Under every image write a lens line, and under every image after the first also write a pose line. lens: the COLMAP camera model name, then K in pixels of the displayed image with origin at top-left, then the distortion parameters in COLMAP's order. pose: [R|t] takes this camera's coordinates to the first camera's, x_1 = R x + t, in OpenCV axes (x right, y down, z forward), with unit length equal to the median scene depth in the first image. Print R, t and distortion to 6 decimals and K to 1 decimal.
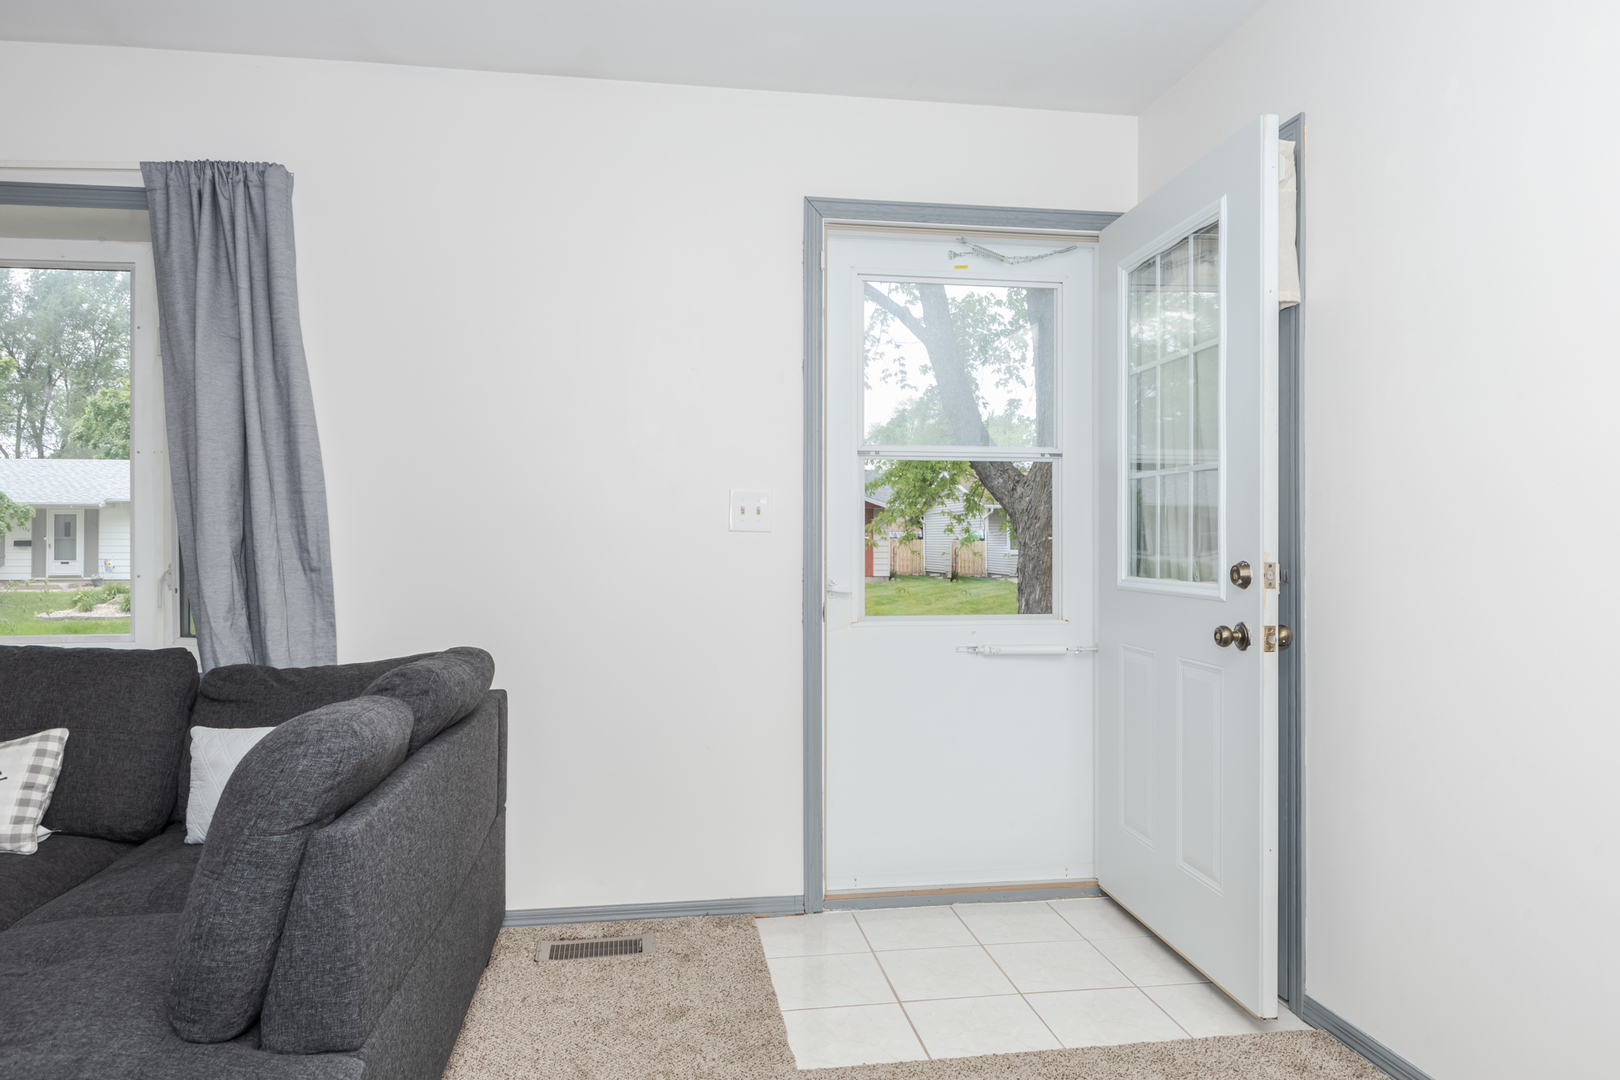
lens RADIAL K [[1053.2, 0, 810.0], [0, 1053.2, 540.0], [0, 0, 1]] dist [0.000596, -0.001452]
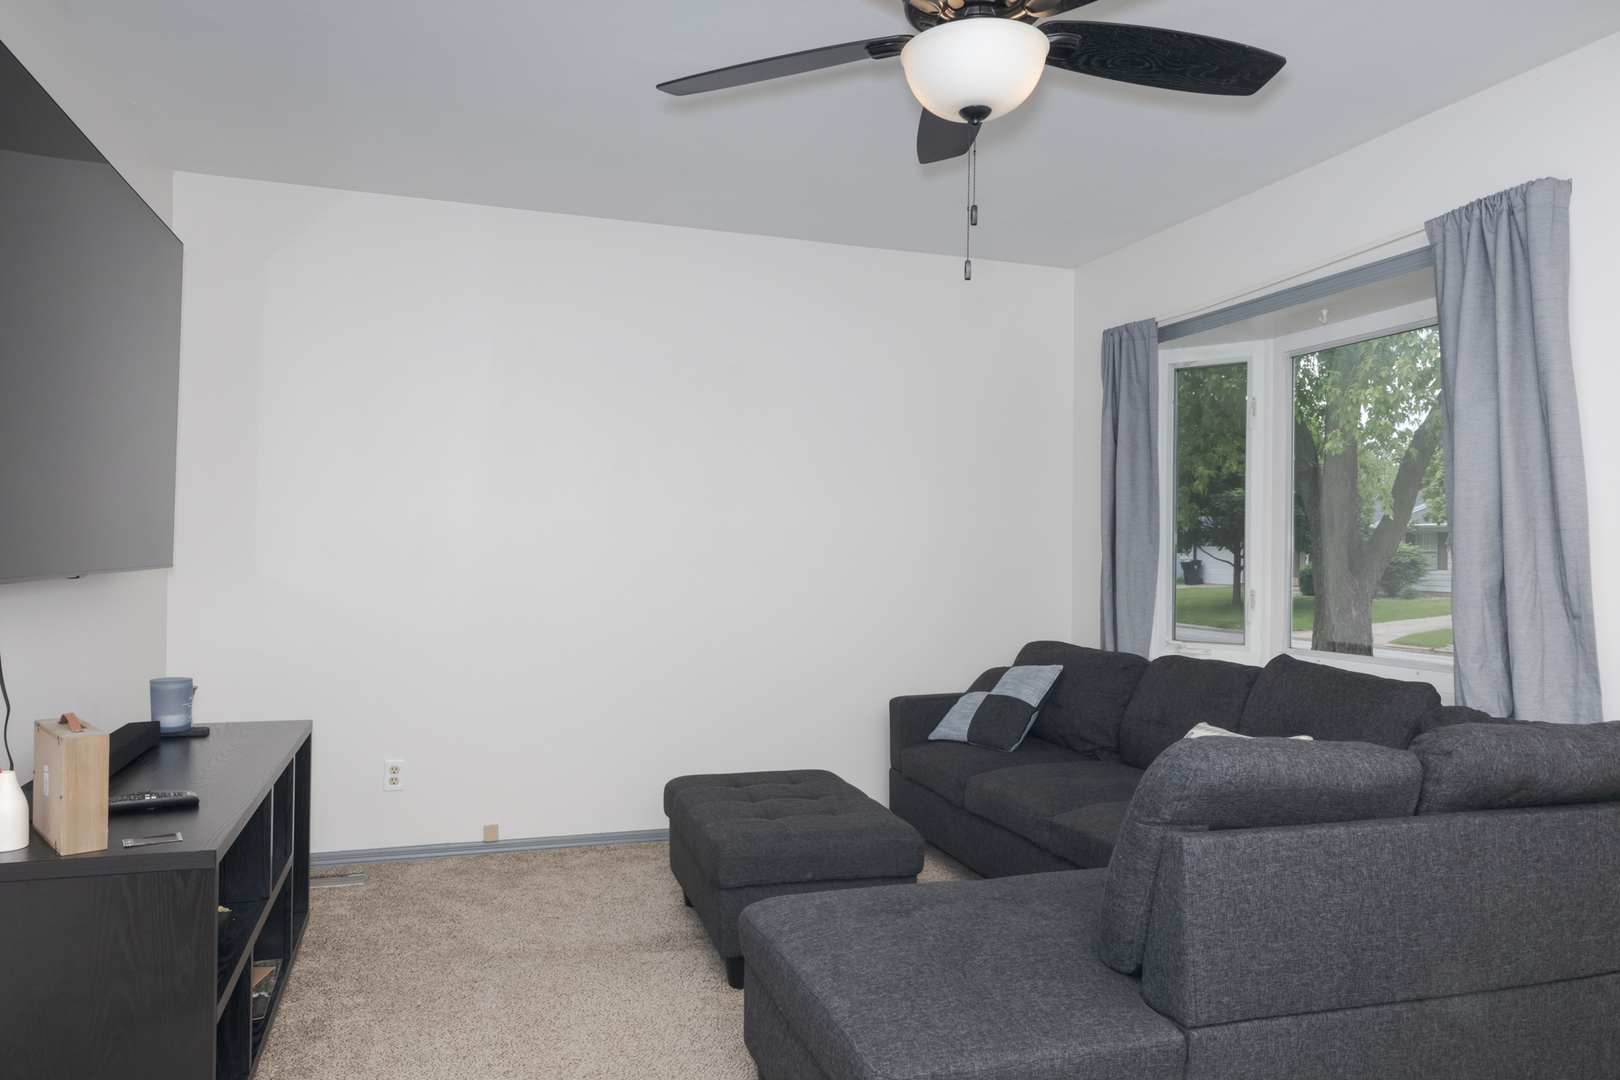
lens RADIAL K [[1133.0, 0, 810.0], [0, 1133.0, 540.0], [0, 0, 1]] dist [0.032169, 0.000046]
pose [[0.156178, -0.004057, -0.987721, 0.401980], [-0.013498, 0.999889, -0.006241, -0.022146], [0.987637, 0.014307, 0.156106, 0.207263]]
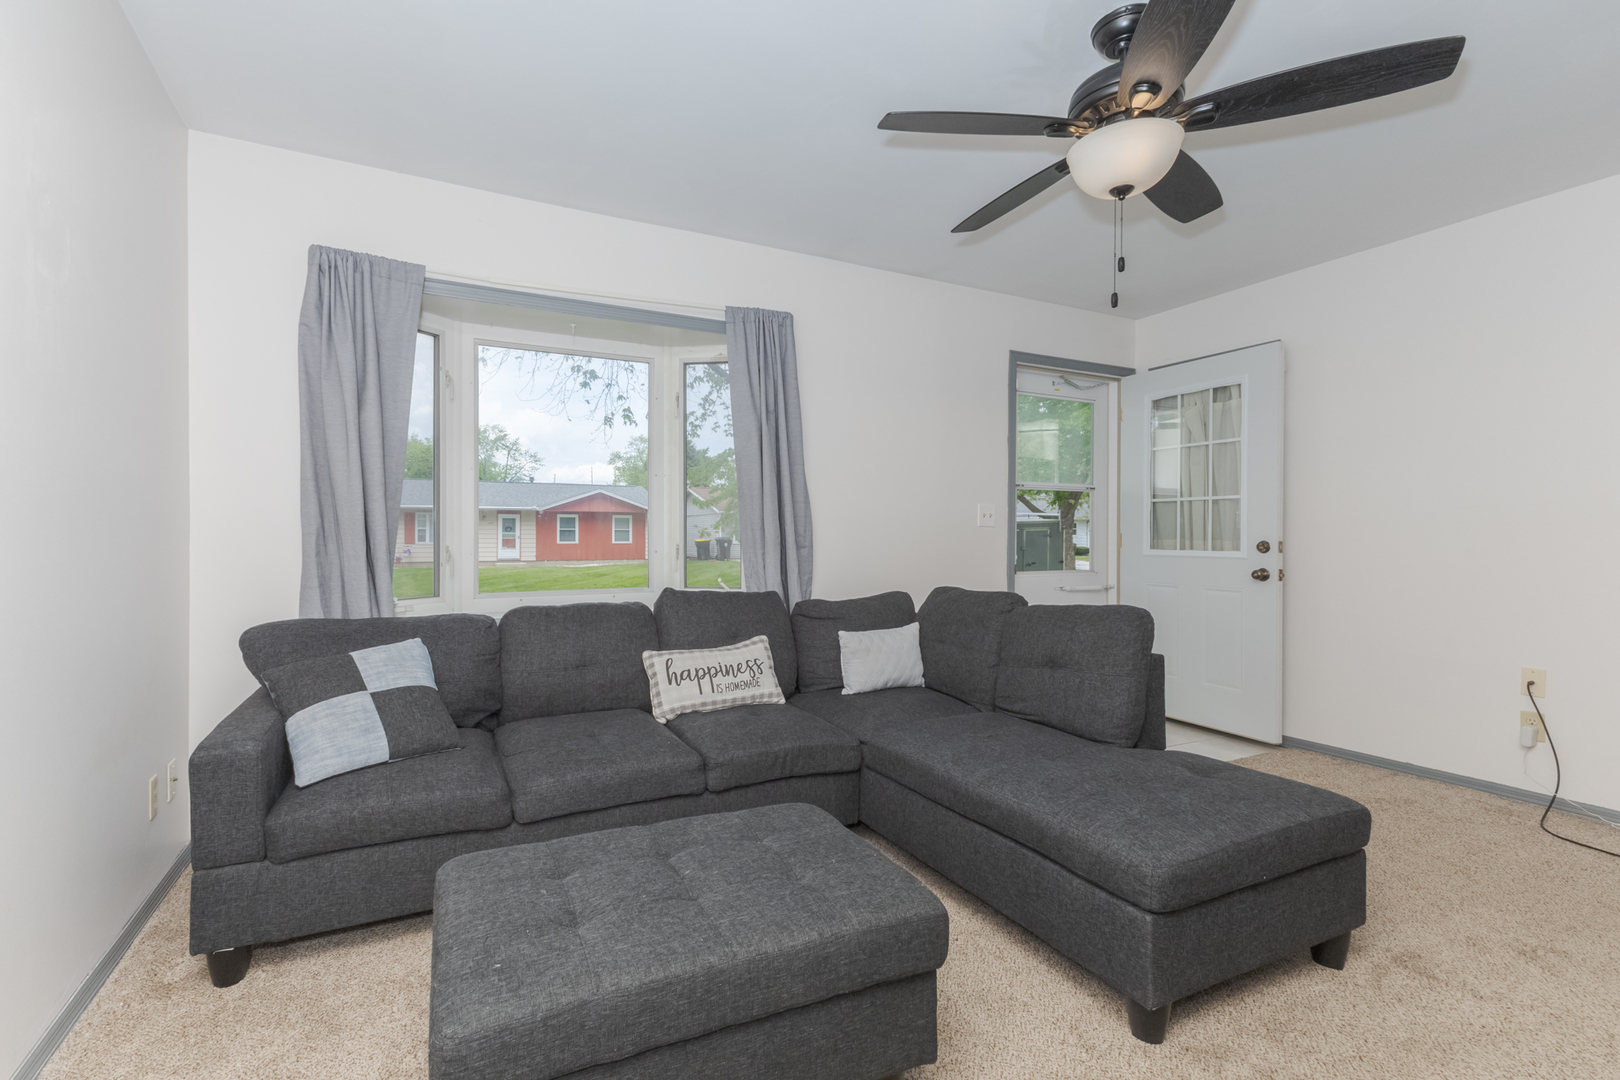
lens RADIAL K [[695.2, 0, 810.0], [0, 695.2, 540.0], [0, 0, 1]] dist [-0.001103, -0.000055]
pose [[0.957374, 0.000476, 0.288852, -0.817076], [-0.003284, 0.999952, 0.009236, 0.006811], [-0.288833, -0.009791, 0.957329, -0.113838]]
